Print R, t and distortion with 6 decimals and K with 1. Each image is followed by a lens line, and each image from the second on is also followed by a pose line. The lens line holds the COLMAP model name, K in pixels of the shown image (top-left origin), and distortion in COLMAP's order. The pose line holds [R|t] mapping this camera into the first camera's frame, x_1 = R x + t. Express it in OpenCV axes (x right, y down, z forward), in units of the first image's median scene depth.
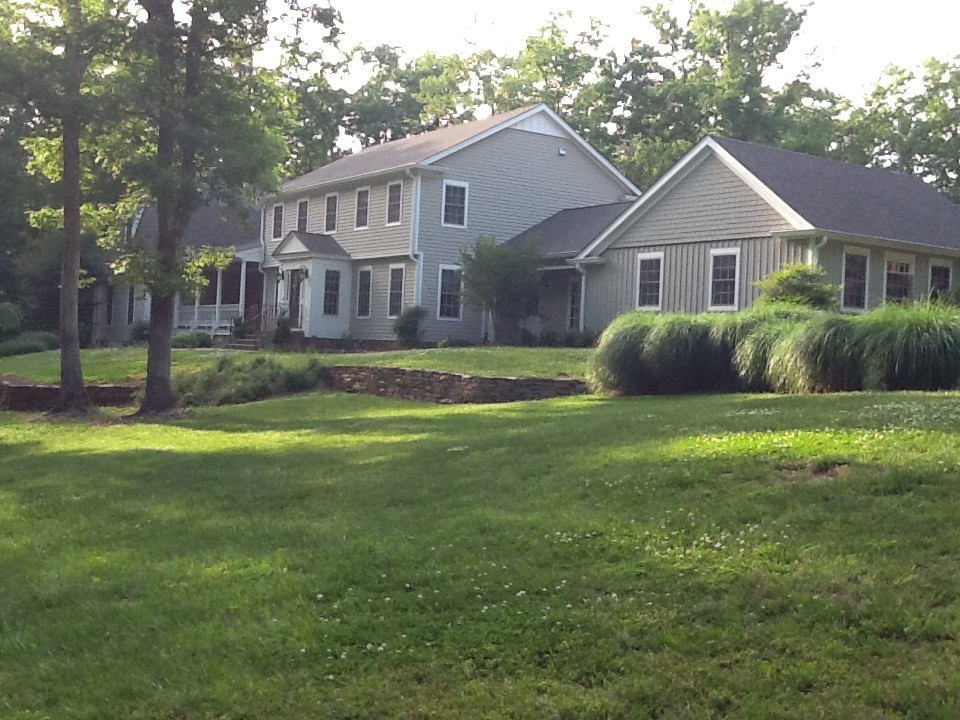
lens RADIAL K [[1176.9, 0, 480.0], [0, 1176.9, 360.0], [0, 0, 1]] dist [0.013712, -0.141767]
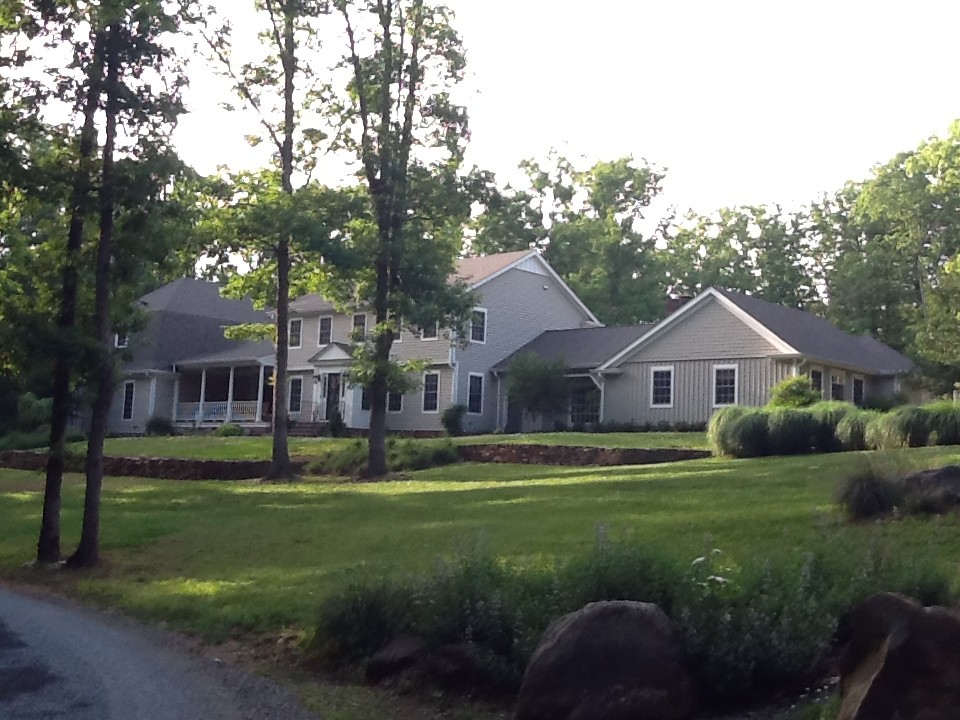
lens RADIAL K [[1176.9, 0, 480.0], [0, 1176.9, 360.0], [0, 0, 1]] dist [0.013712, -0.141767]
pose [[0.972278, 0.019678, 0.232997, -0.394600], [0.001304, 0.995981, -0.089557, 0.026980], [-0.233823, 0.087379, 0.968345, -0.311495]]
